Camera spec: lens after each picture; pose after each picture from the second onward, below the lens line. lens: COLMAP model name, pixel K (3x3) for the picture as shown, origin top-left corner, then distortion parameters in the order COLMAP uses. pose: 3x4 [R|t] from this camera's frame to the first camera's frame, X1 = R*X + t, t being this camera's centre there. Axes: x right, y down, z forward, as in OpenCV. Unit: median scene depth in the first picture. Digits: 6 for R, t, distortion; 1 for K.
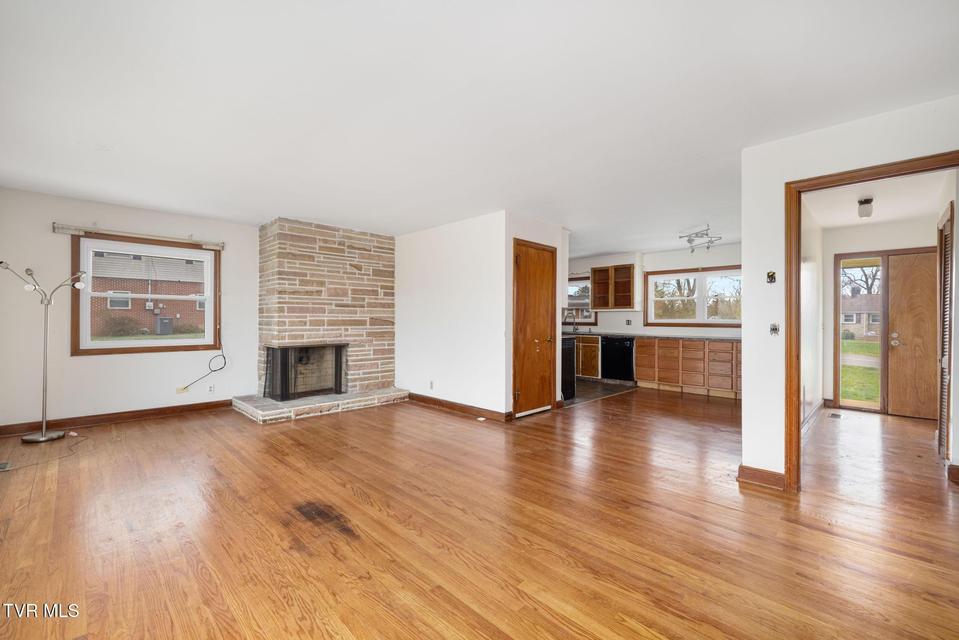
lens RADIAL K [[407.3, 0, 480.1], [0, 407.3, 321.5], [0, 0, 1]] dist [0.001088, -0.000078]
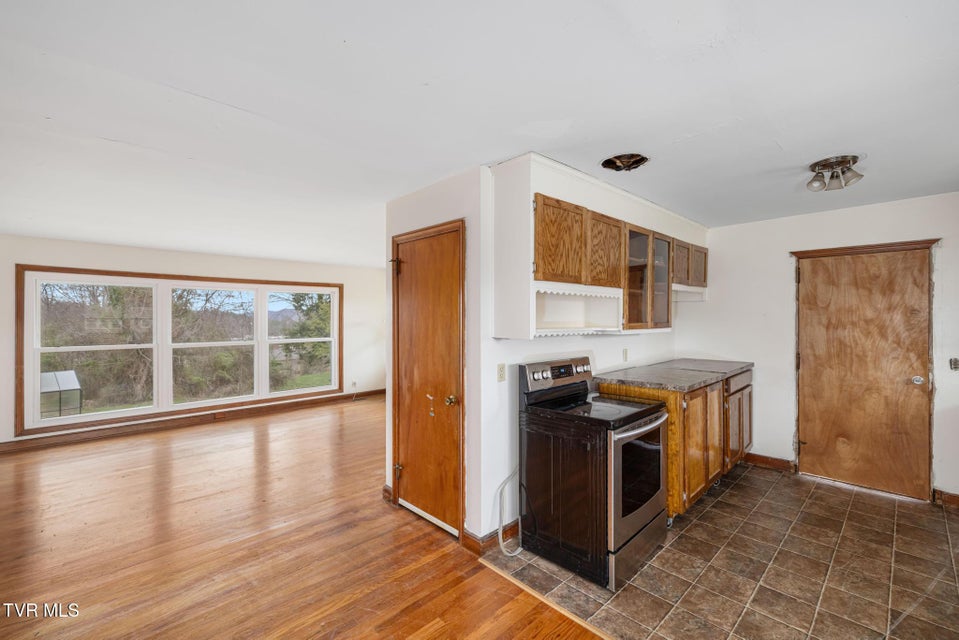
lens RADIAL K [[407.3, 0, 480.3], [0, 407.3, 319.1], [0, 0, 1]] dist [0.001088, -0.000078]
pose [[-0.016110, -0.002527, -0.999867, 0.685461], [0.000705, 0.999997, -0.002539, -0.058310], [0.999870, -0.000746, -0.016108, 1.038621]]
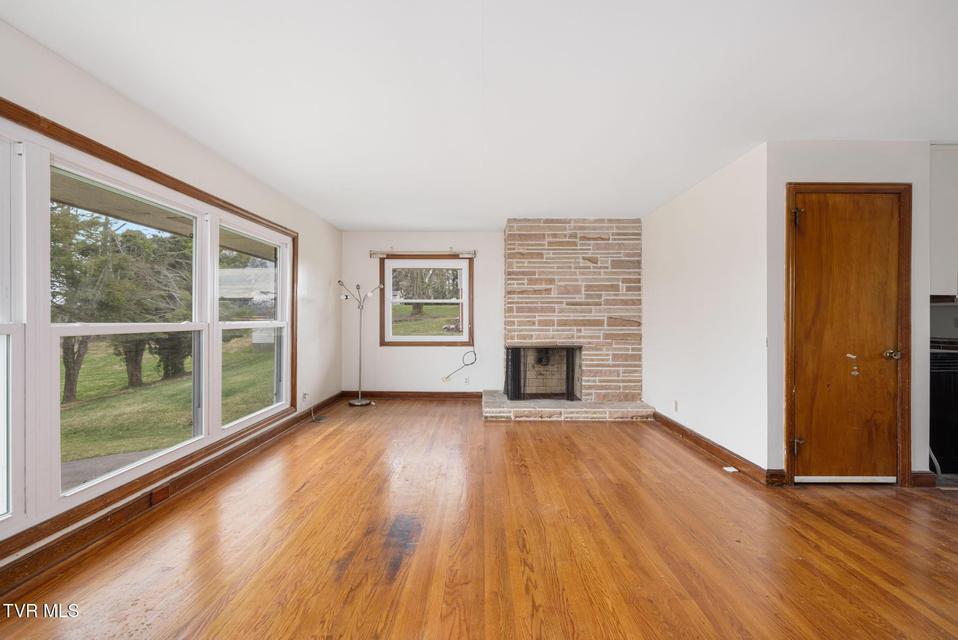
lens RADIAL K [[406.9, 0, 482.4], [0, 406.9, 320.2], [0, 0, 1]] dist [0.001088, -0.000078]
pose [[0.701659, -0.000825, -0.712512, 0.174765], [-0.001811, 0.999994, -0.002942, 0.000307], [0.712510, 0.003355, 0.701654, 0.228722]]
